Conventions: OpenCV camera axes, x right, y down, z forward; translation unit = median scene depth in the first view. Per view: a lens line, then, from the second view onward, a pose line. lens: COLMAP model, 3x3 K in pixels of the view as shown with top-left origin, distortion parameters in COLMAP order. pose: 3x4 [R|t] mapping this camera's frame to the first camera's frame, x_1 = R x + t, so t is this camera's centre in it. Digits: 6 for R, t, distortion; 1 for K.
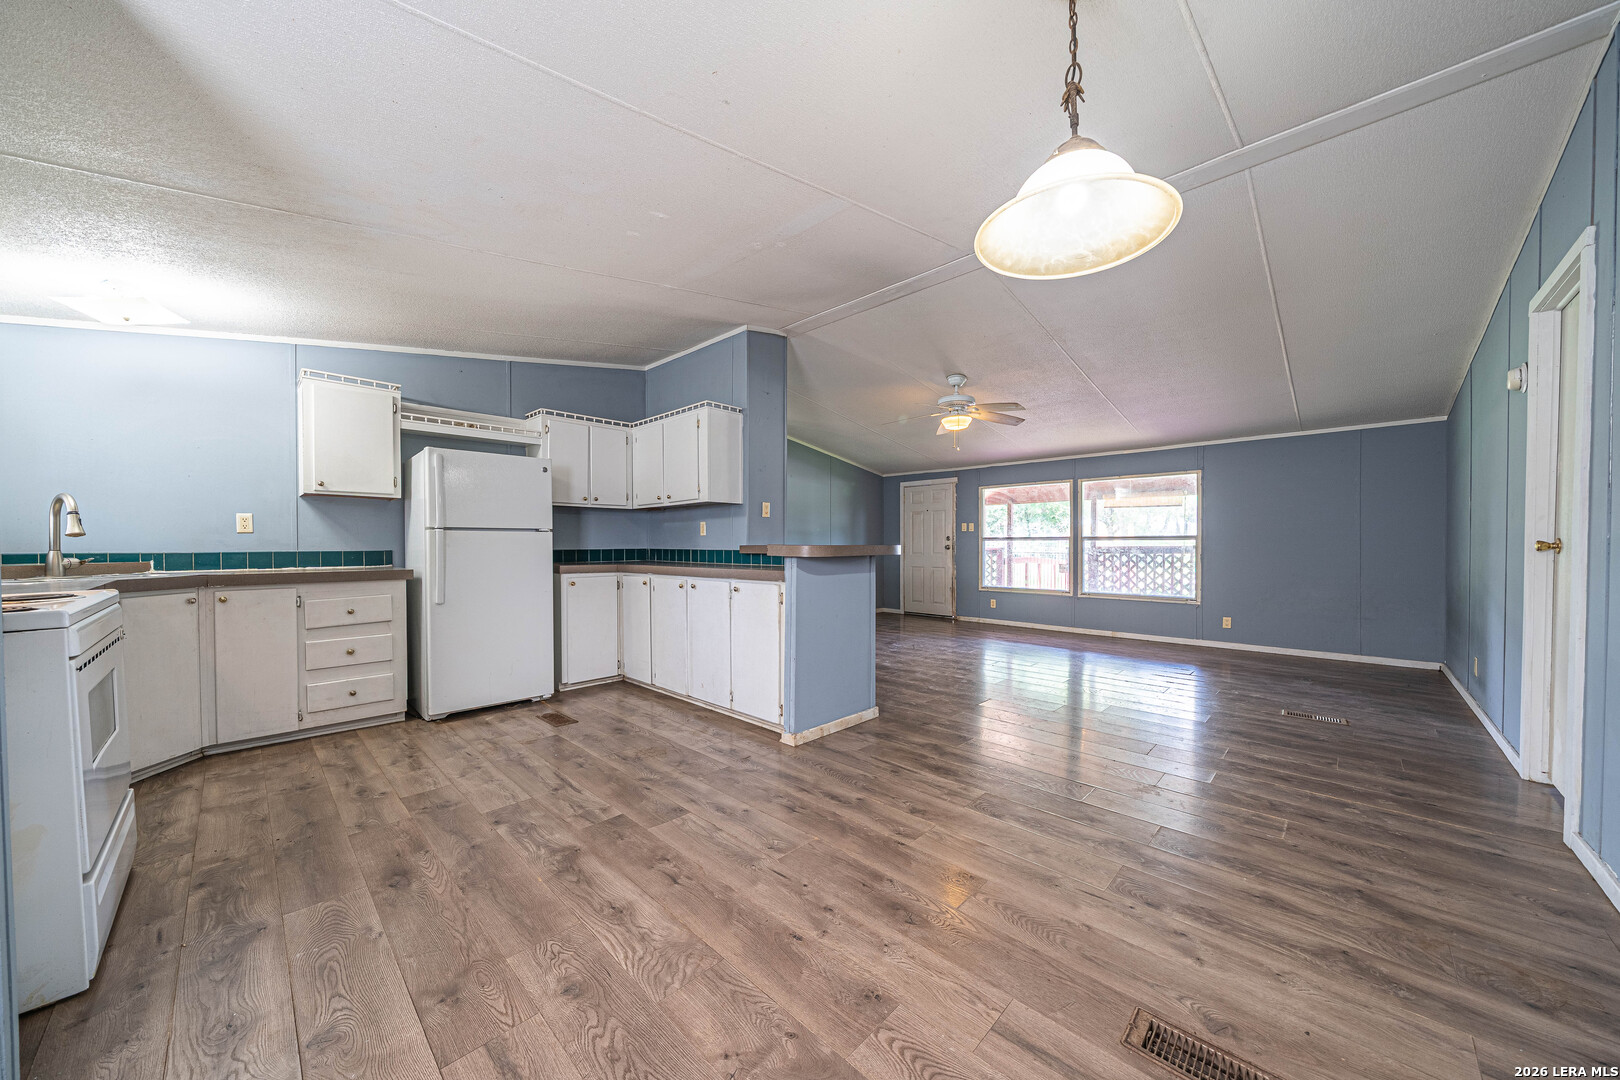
lens RADIAL K [[564.5, 0, 795.6], [0, 564.5, 542.4], [0, 0, 1]] dist [-0.005615, -0.000378]
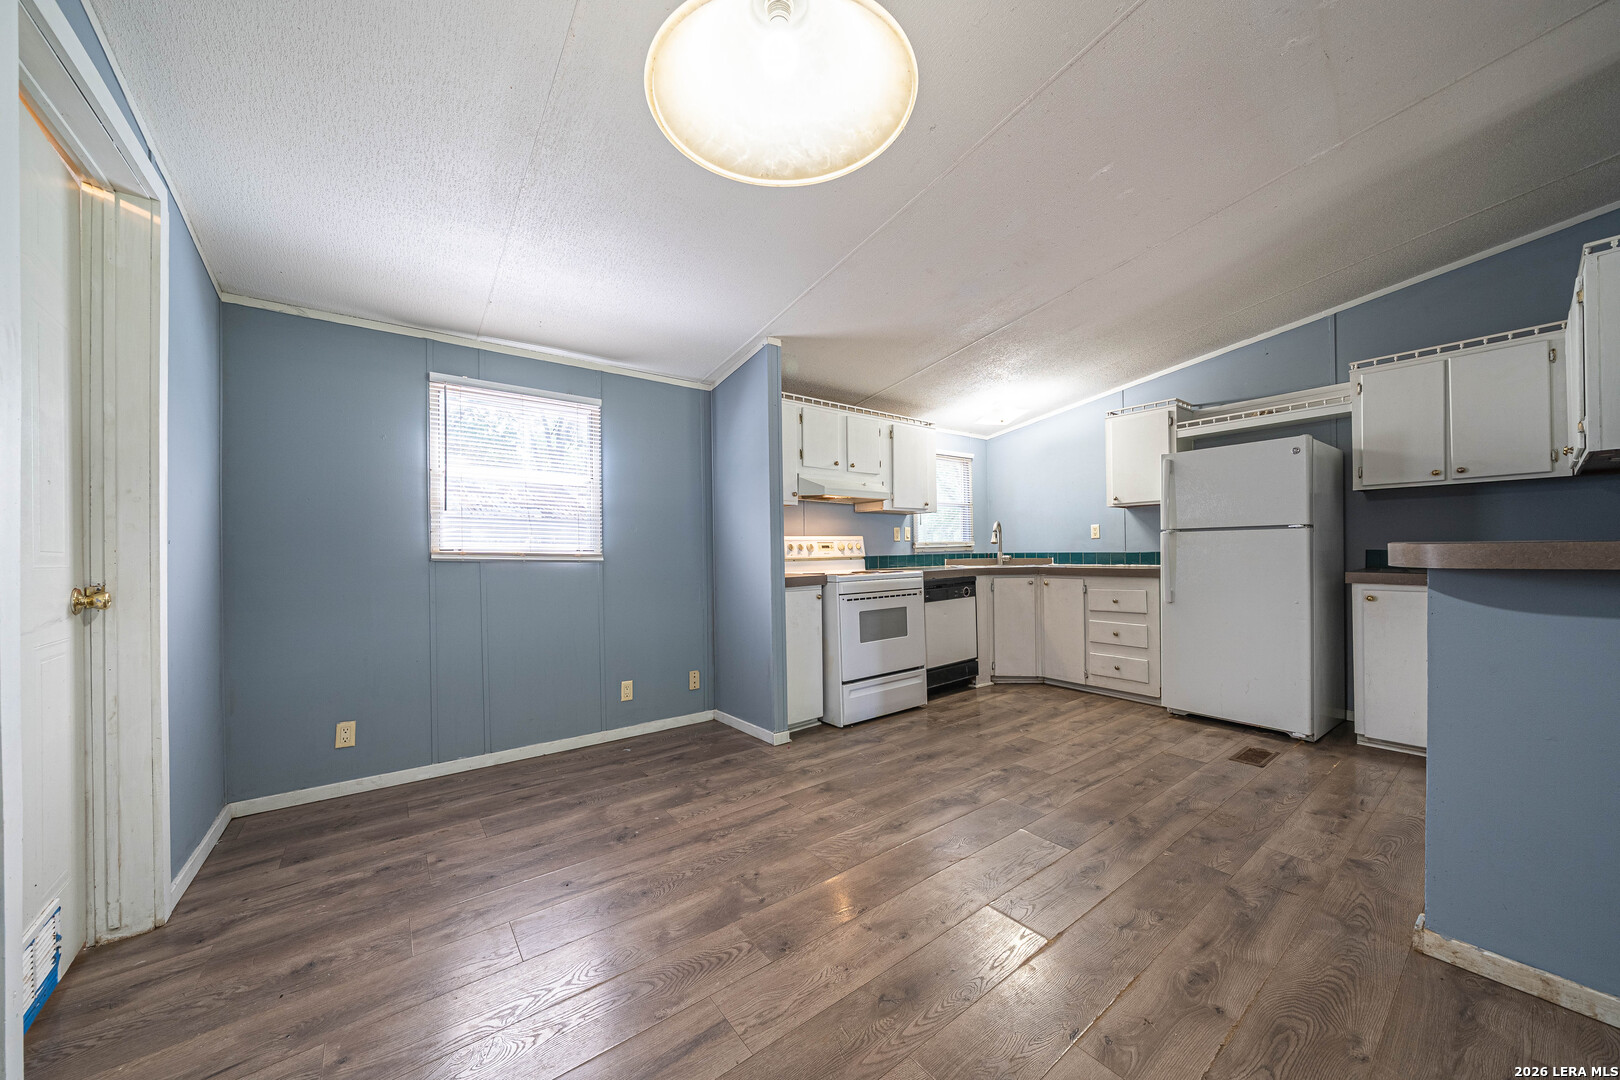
lens RADIAL K [[564.5, 0, 803.4], [0, 564.5, 543.8], [0, 0, 1]] dist [-0.005615, -0.000378]
pose [[-0.153089, -0.010416, -0.988158, 0.570072], [0.016337, 0.999781, -0.013069, 0.002772], [0.988077, -0.018144, -0.152885, 0.552063]]
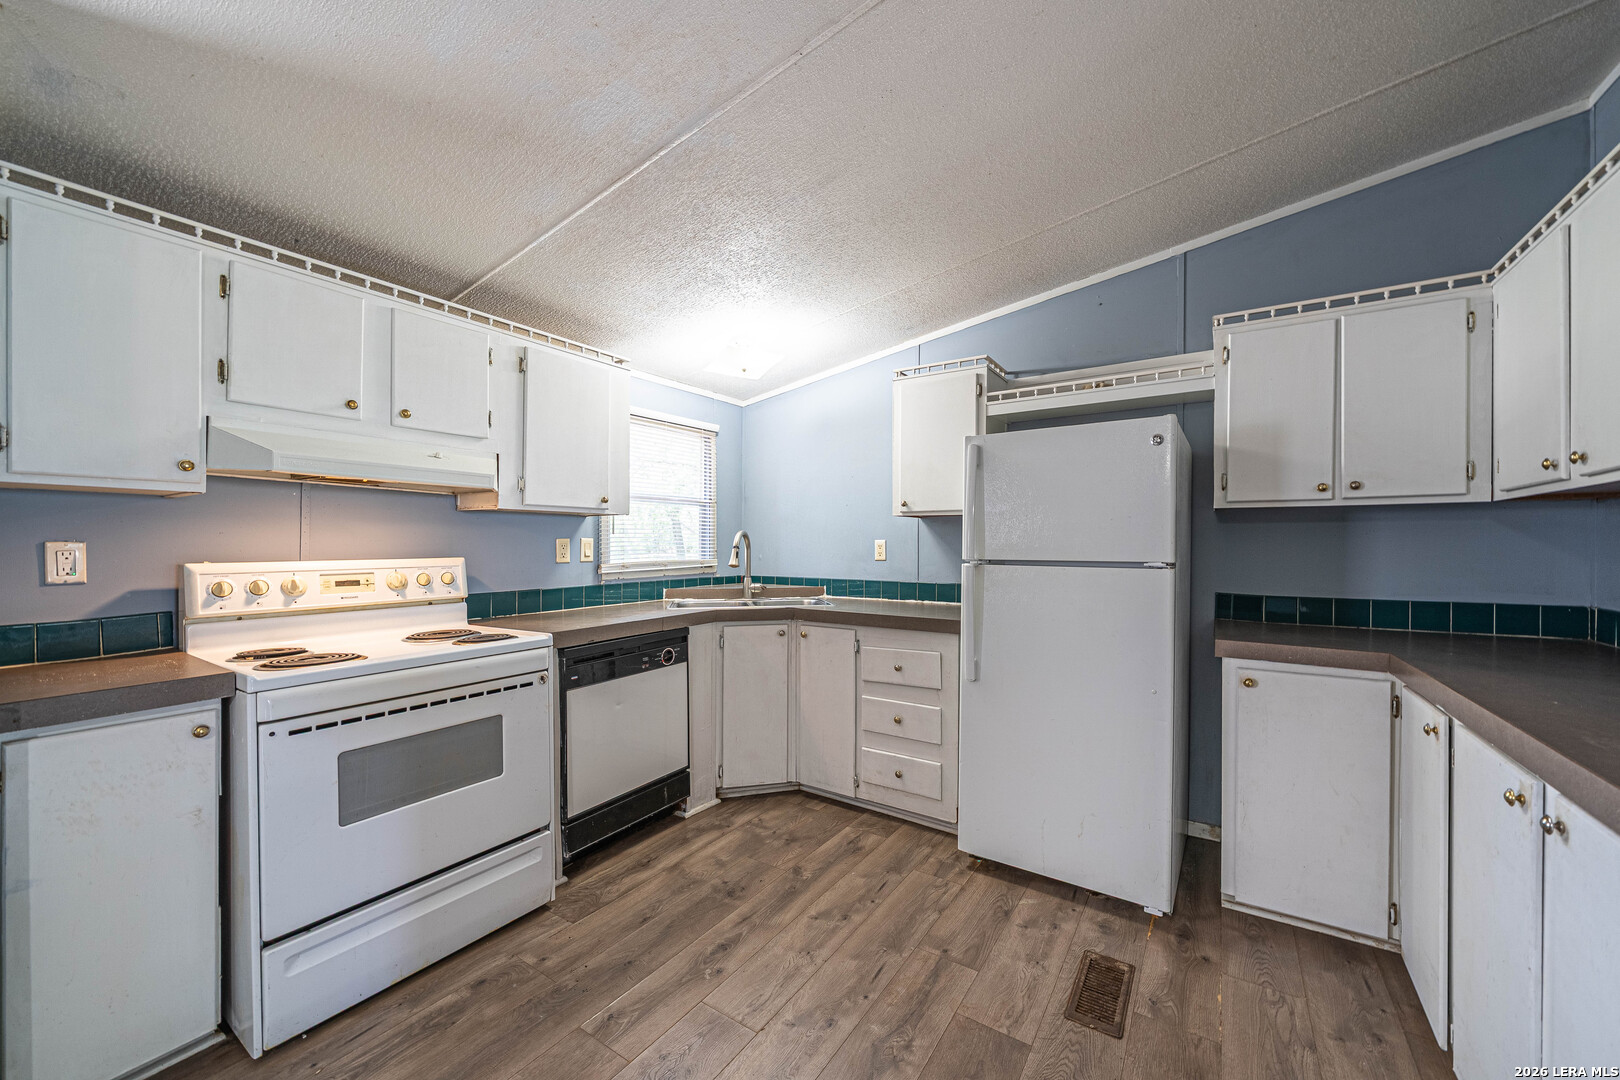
lens RADIAL K [[598.7, 0, 848.6], [0, 598.7, 542.3], [0, 0, 1]] dist [-0.005469, -0.000242]
pose [[0.216727, 0.000288, -0.976232, -0.003863], [0.002151, 0.999997, 0.000773, -0.053817], [0.976230, -0.002267, 0.216726, 0.808310]]
